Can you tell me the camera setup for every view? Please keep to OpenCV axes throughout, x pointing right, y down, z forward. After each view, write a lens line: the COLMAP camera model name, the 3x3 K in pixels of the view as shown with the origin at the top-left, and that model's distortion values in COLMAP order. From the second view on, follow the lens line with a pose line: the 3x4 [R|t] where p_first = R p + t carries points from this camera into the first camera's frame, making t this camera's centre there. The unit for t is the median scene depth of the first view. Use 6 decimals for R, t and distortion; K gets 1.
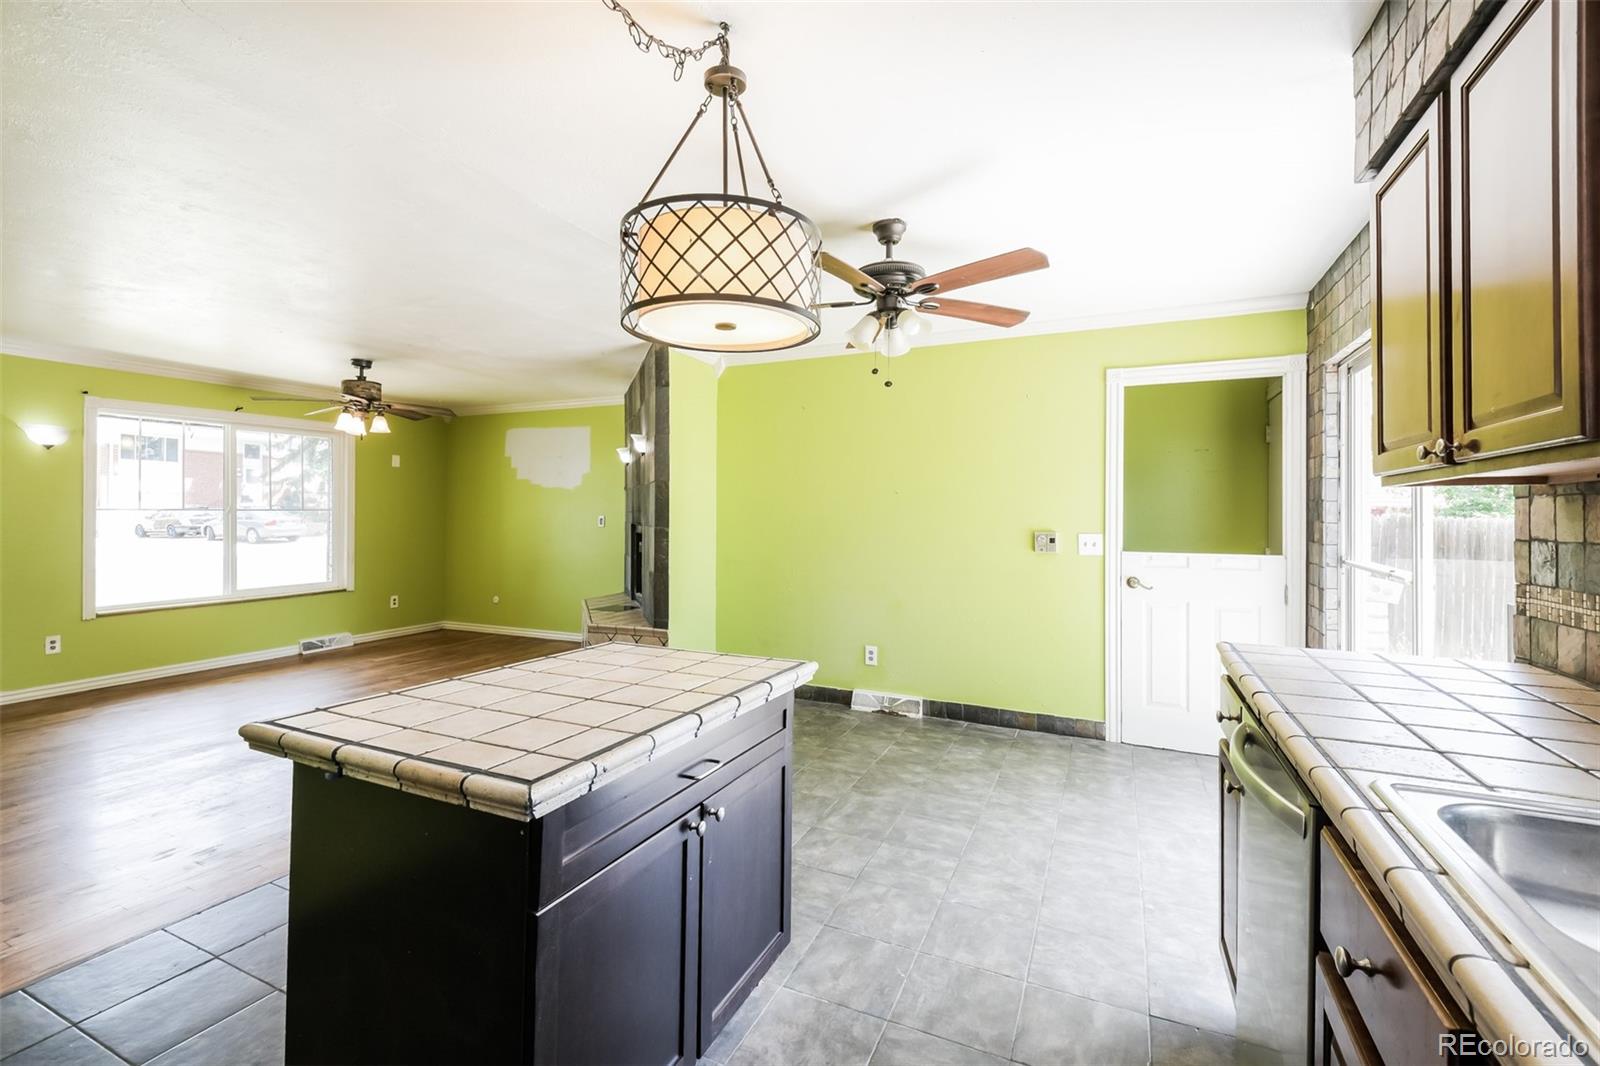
lens RADIAL K [[688.5, 0, 787.2], [0, 688.5, 512.6], [0, 0, 1]] dist [0.037243, -0.017967]
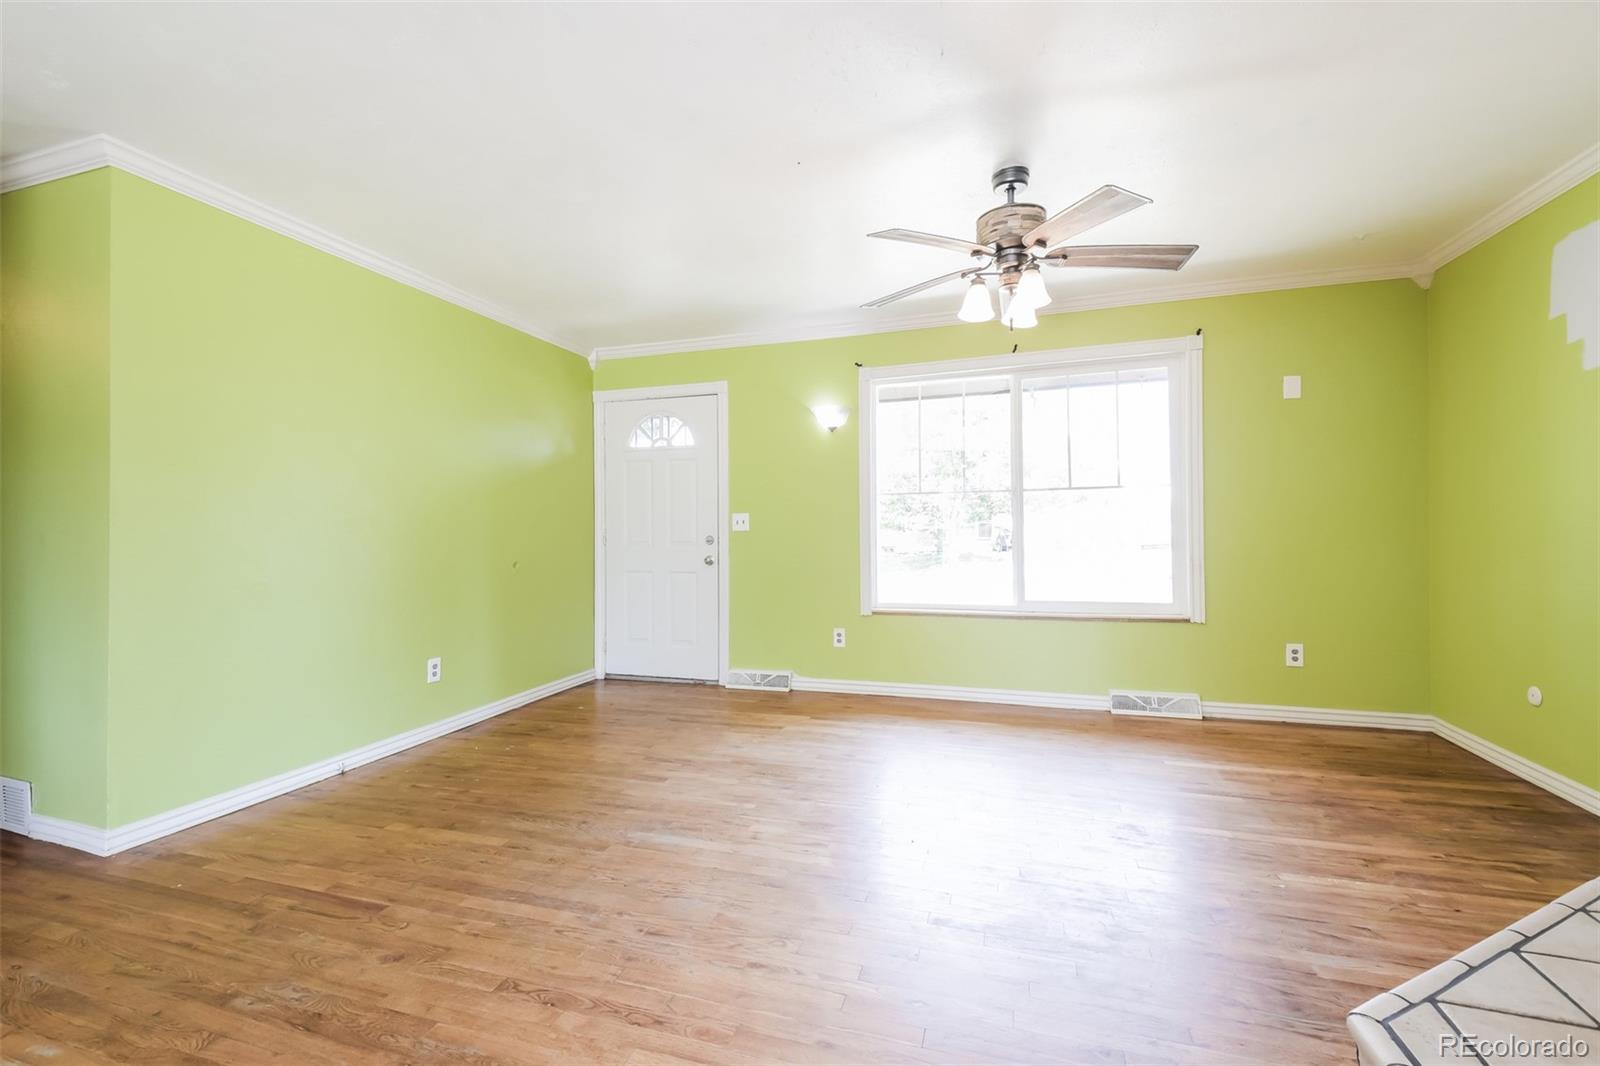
lens RADIAL K [[688.5, 0, 790.4], [0, 688.5, 525.5], [0, 0, 1]] dist [0.037243, -0.017967]
pose [[0.135551, -0.010512, -0.990715, -0.128429], [0.013151, 0.999875, -0.008809, 0.041778], [0.990683, -0.011835, 0.135672, 0.767611]]
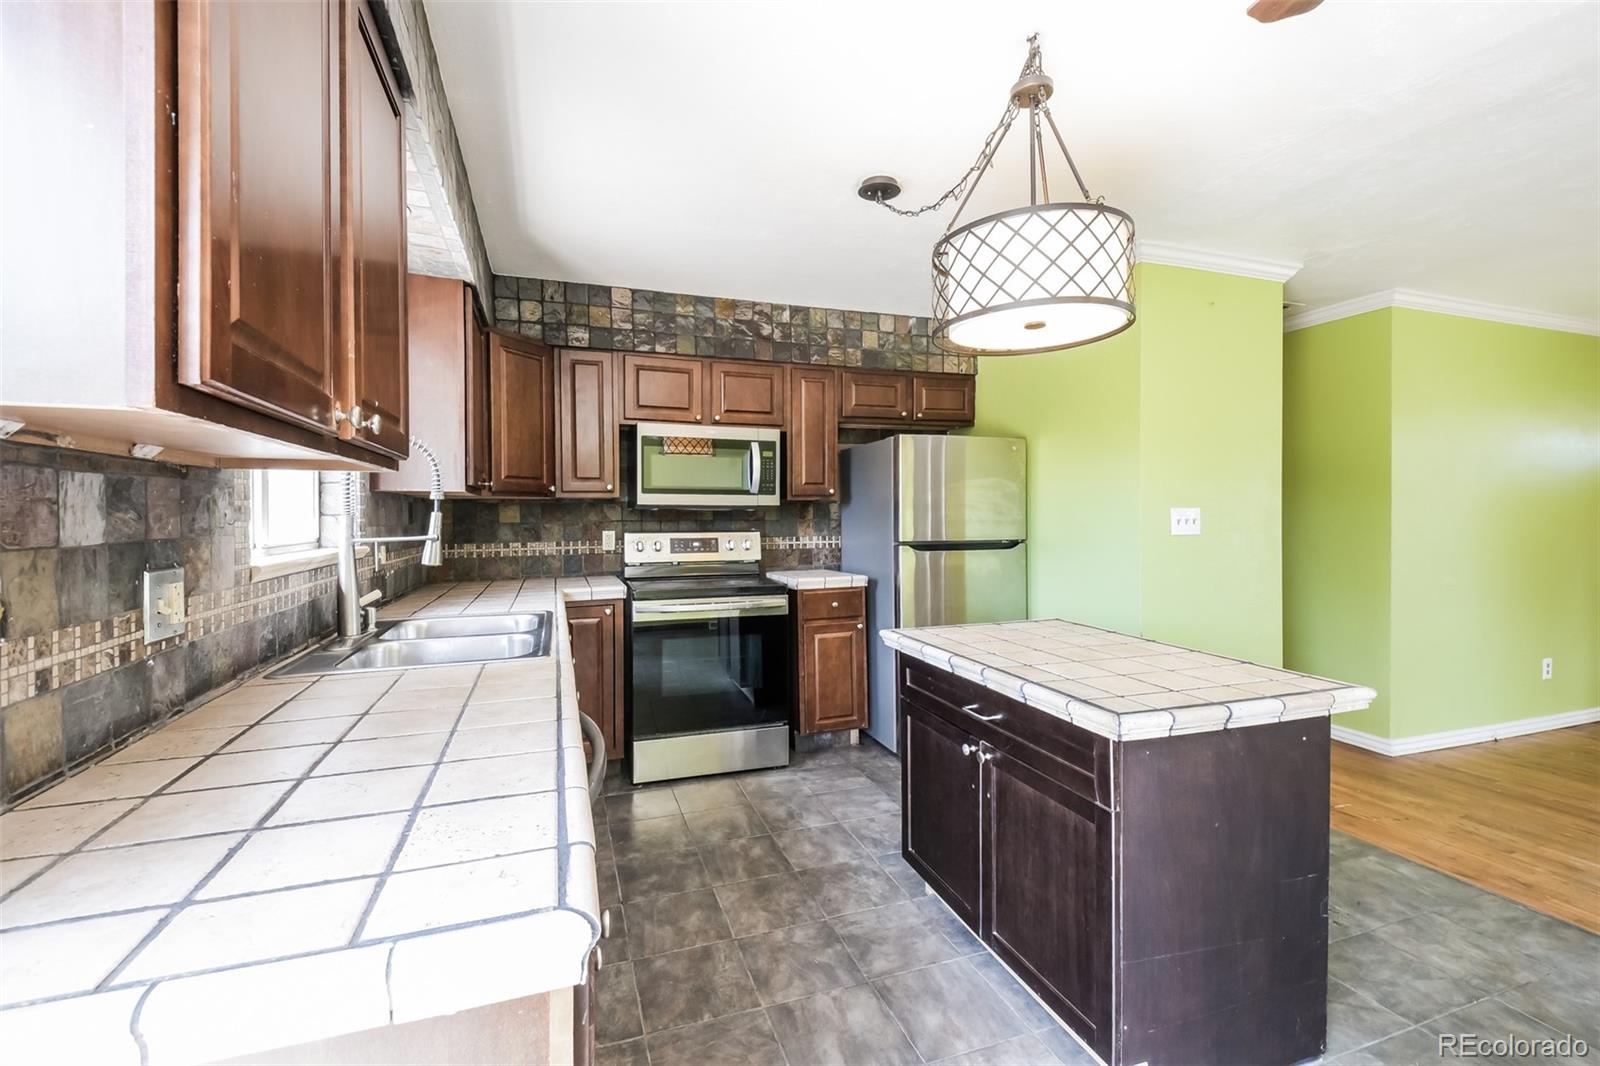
lens RADIAL K [[688.5, 0, 797.8], [0, 688.5, 518.5], [0, 0, 1]] dist [0.037243, -0.017967]
pose [[-0.706803, 0.001967, -0.707408, 0.279834], [0.005366, 0.999982, -0.002581, 0.005815], [0.707390, -0.005620, -0.706801, 0.464446]]
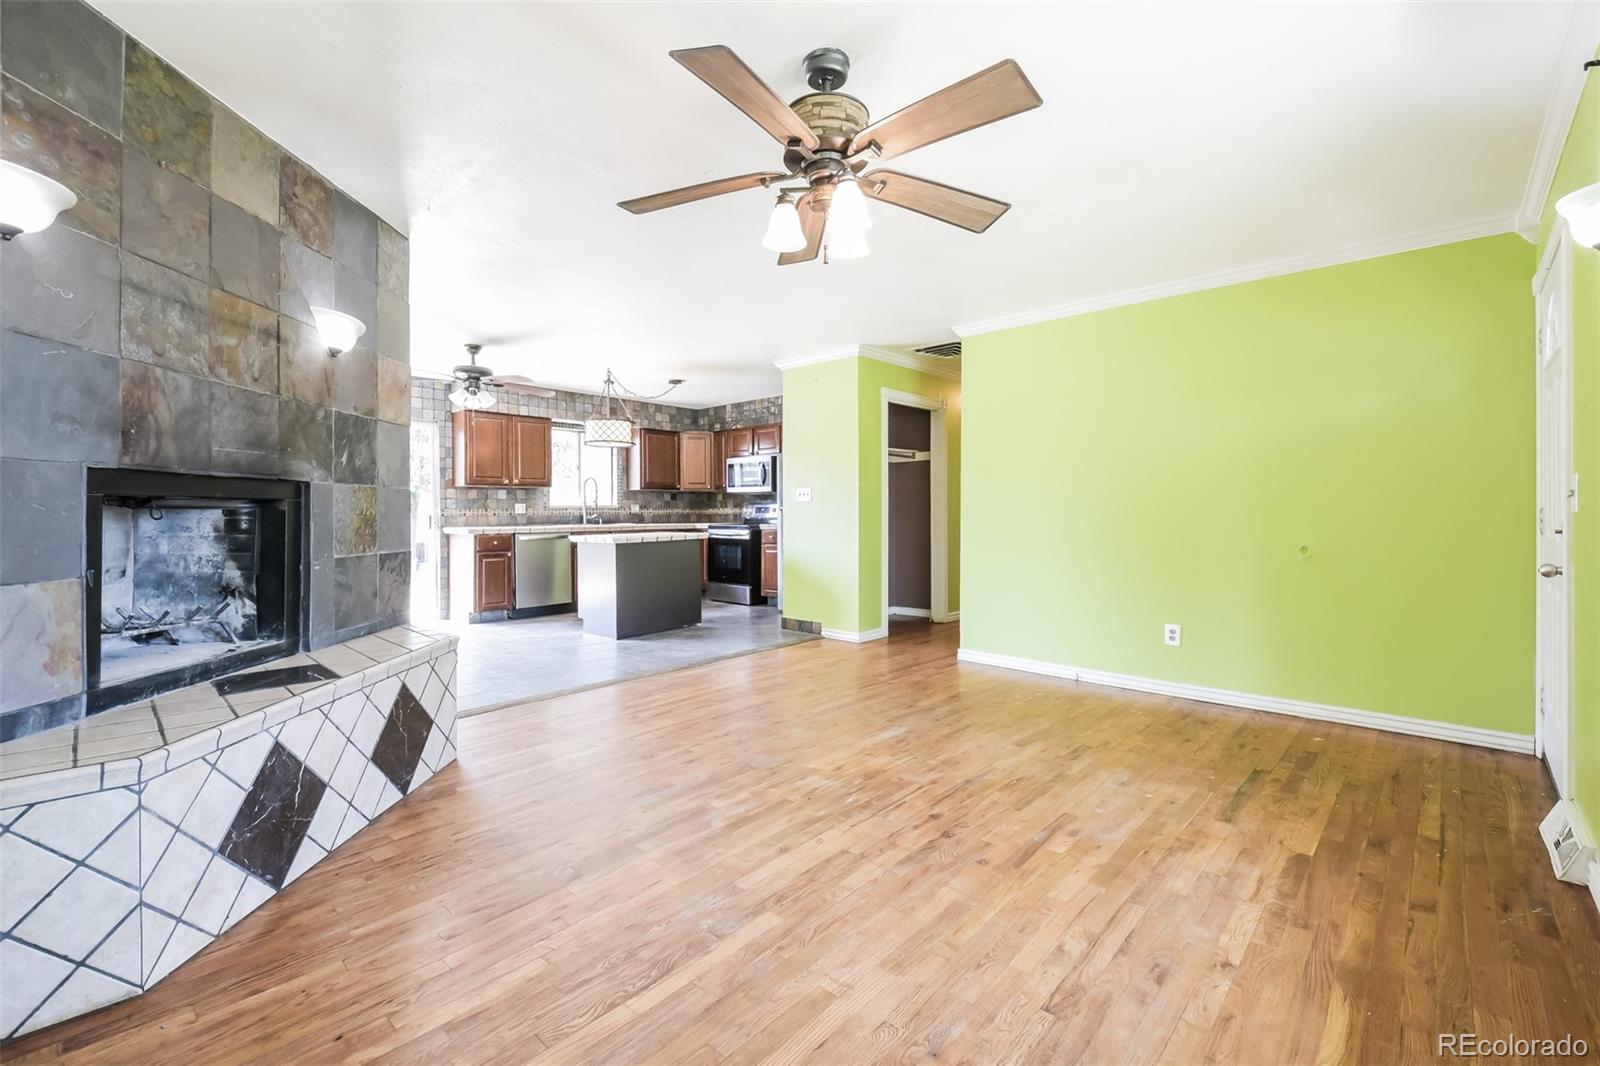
lens RADIAL K [[688.5, 0, 795.9], [0, 688.5, 516.9], [0, 0, 1]] dist [0.037243, -0.017967]
pose [[-0.954726, -0.002516, 0.297477, -0.713068], [-0.001620, 0.999993, 0.003259, 0.042286], [-0.297483, 0.002629, -0.954724, 1.387685]]
